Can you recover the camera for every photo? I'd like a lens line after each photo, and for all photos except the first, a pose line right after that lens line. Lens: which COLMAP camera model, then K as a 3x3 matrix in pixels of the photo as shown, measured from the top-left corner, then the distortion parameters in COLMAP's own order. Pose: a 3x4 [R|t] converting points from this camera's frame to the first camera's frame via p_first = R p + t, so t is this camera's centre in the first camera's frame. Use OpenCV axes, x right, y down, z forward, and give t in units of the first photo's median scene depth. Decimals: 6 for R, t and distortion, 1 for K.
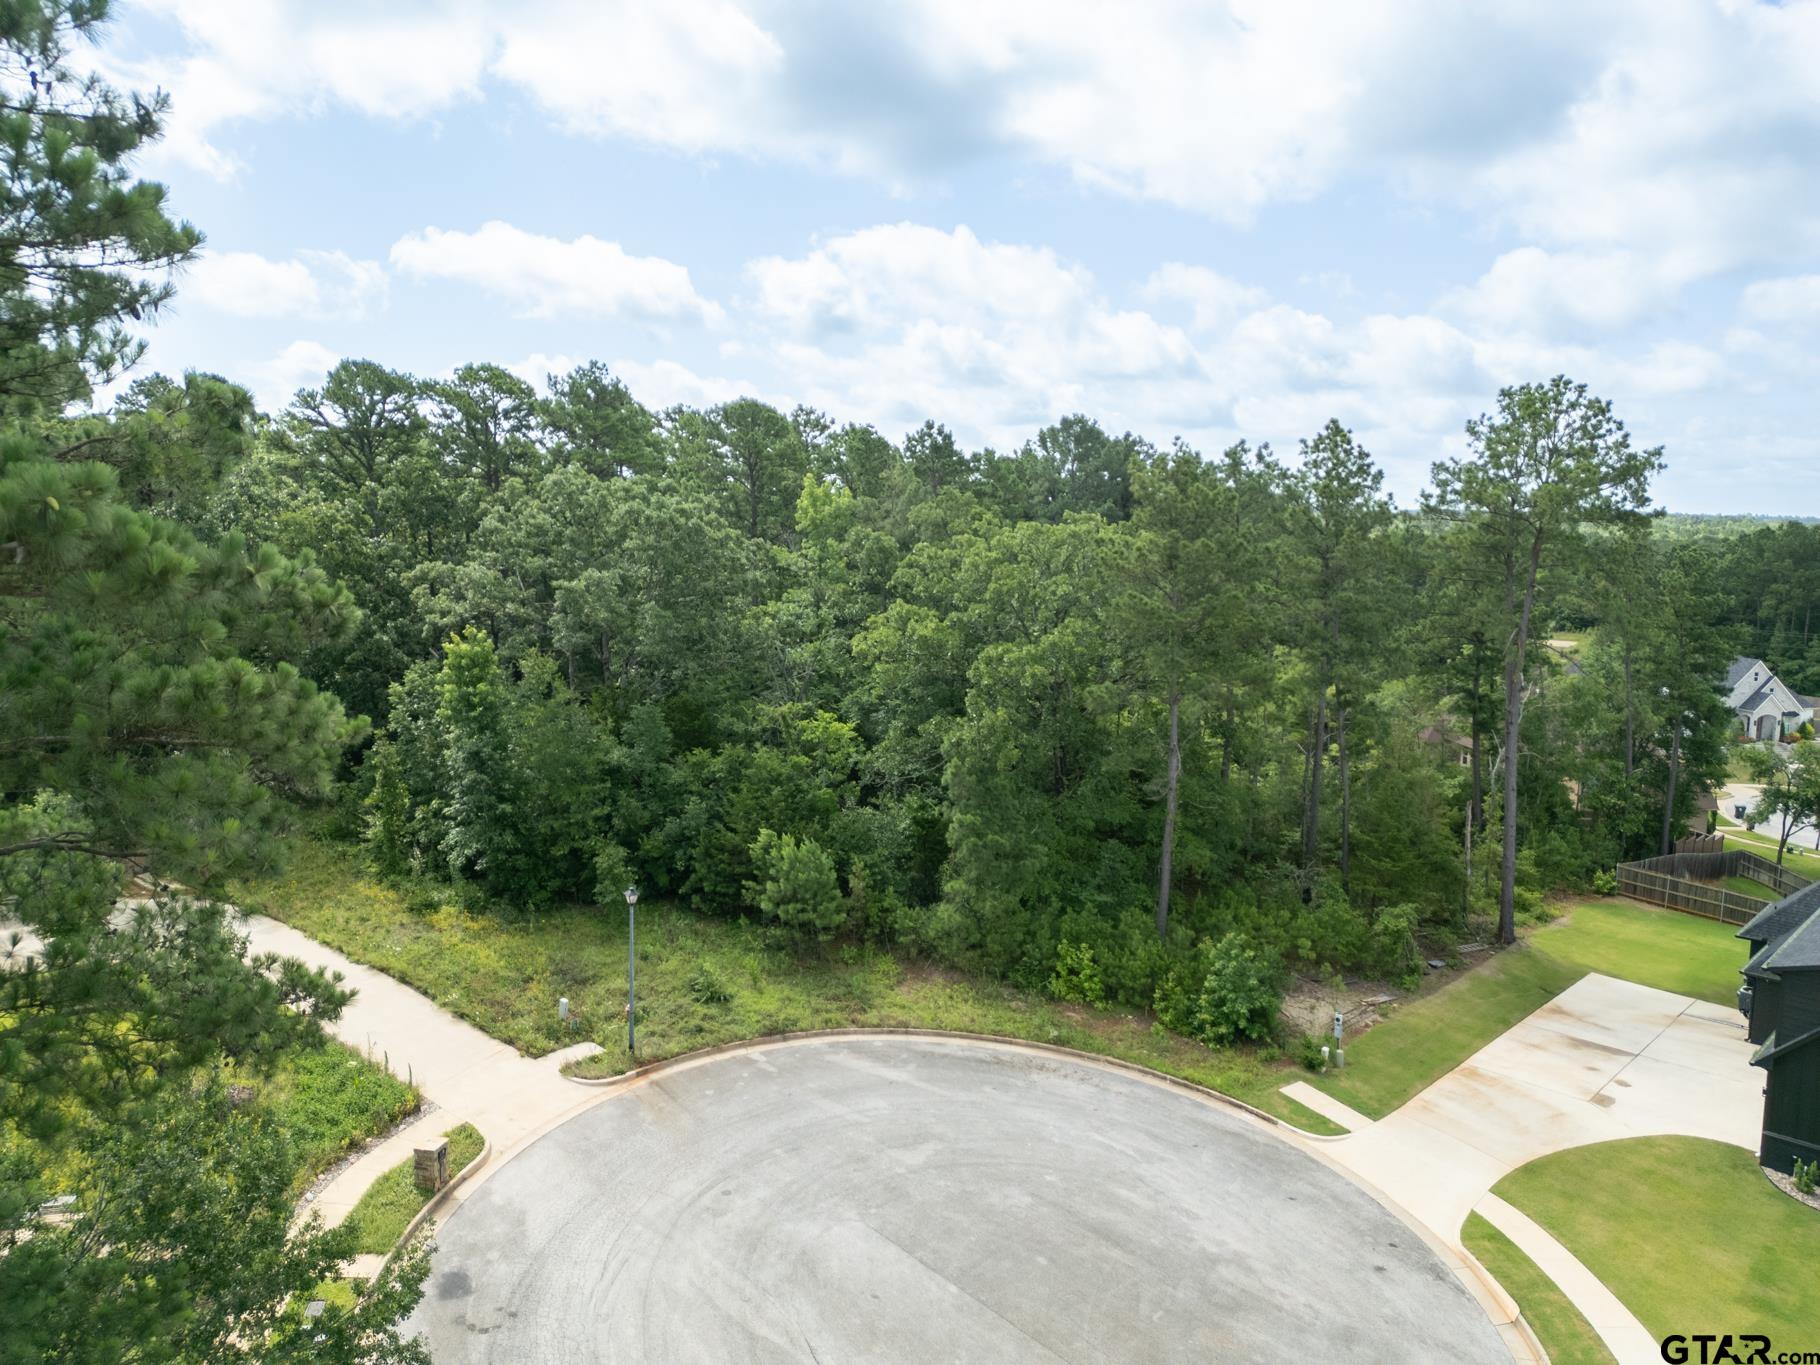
lens RADIAL K [[1280.1, 0, 910.0], [0, 1280.1, 682.5], [0, 0, 1]] dist [0.069578, -0.068306]
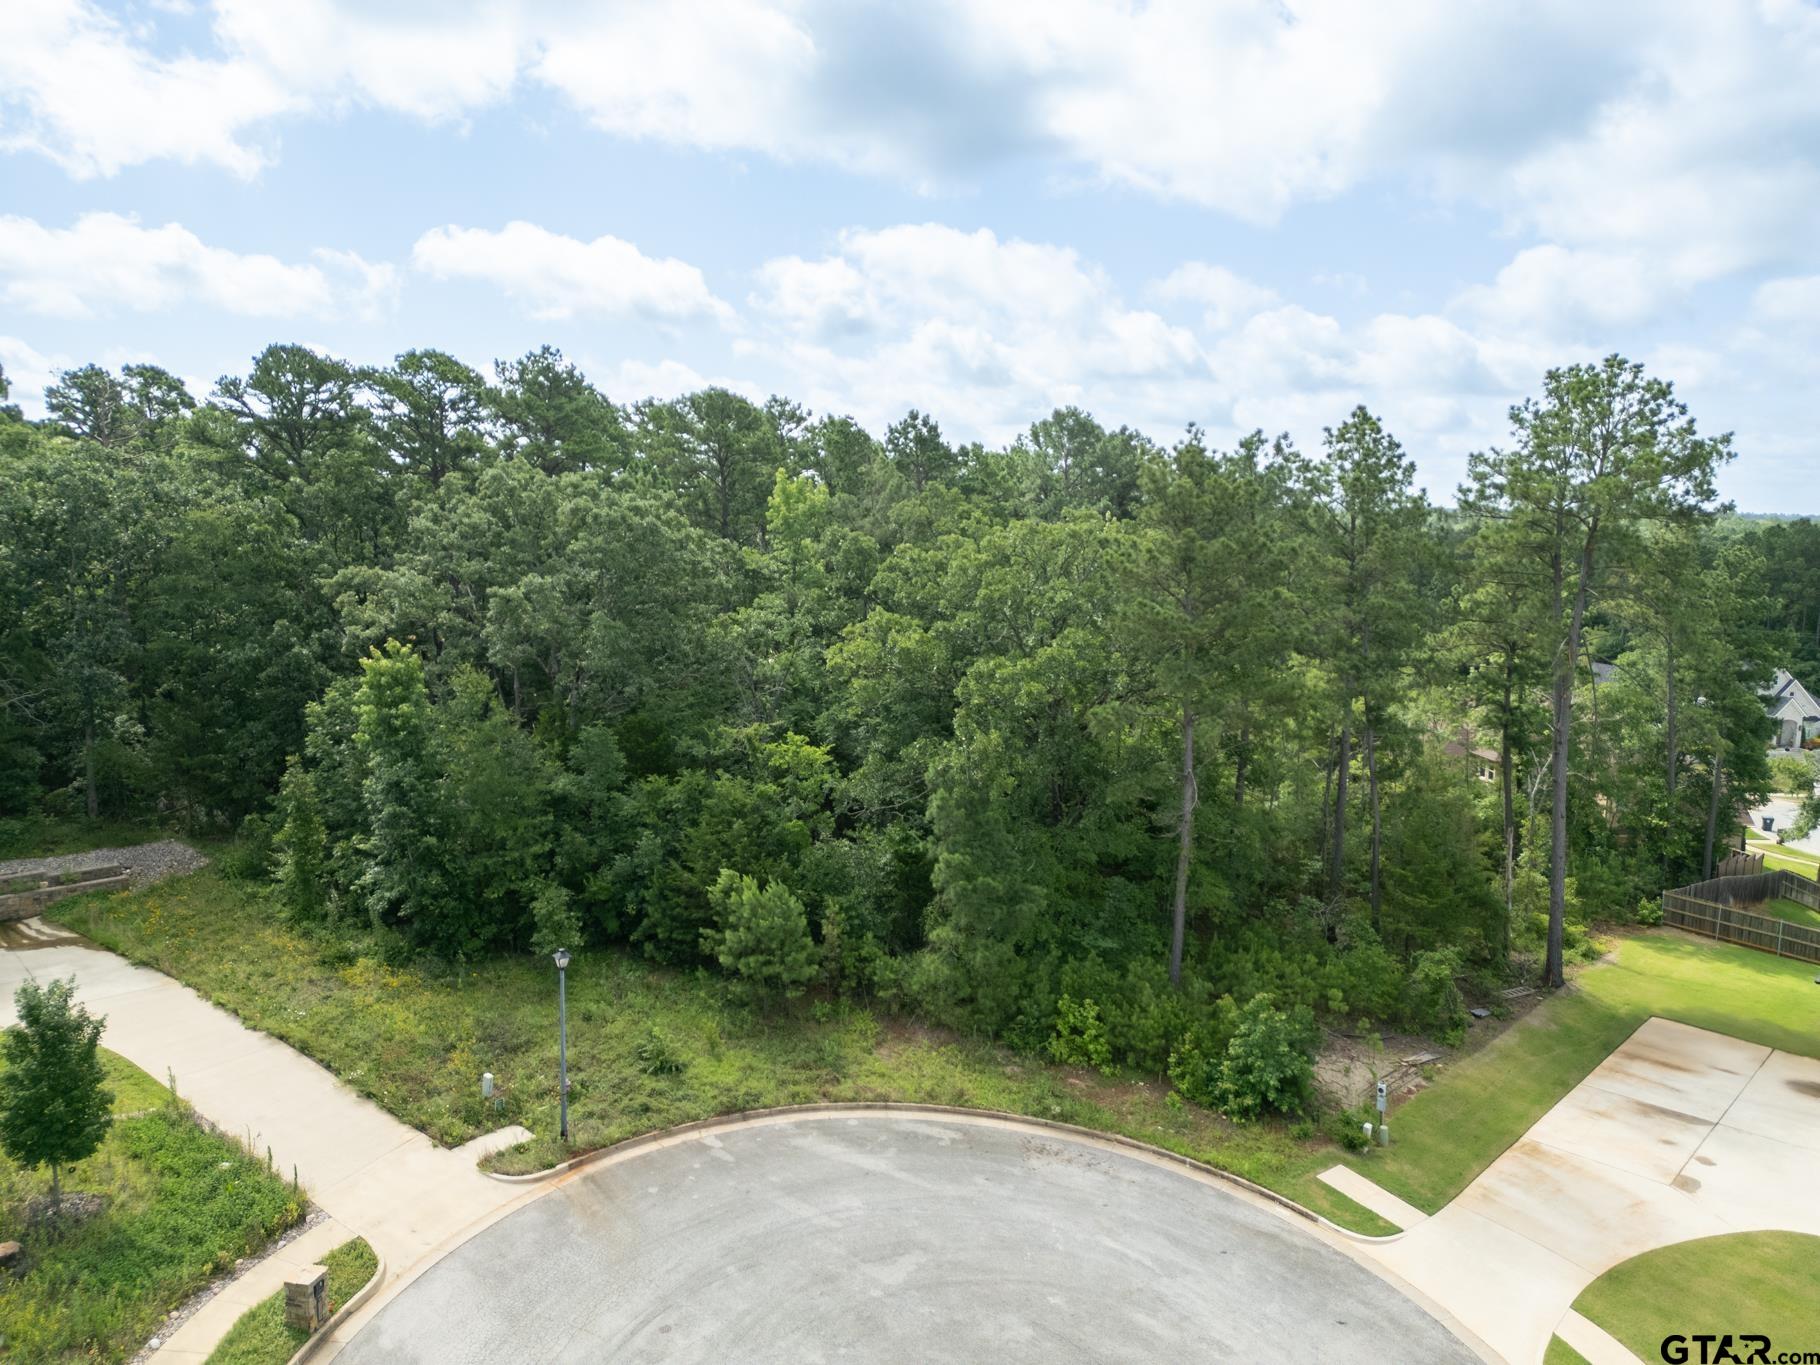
lens RADIAL K [[1280.1, 0, 910.0], [0, 1280.1, 682.5], [0, 0, 1]] dist [0.069578, -0.068306]
pose [[0.999959, -0.003493, 0.008332, 0.006123], [0.003492, 0.999994, 0.000135, -0.012704], [-0.008333, -0.000106, 0.999965, 0.108237]]
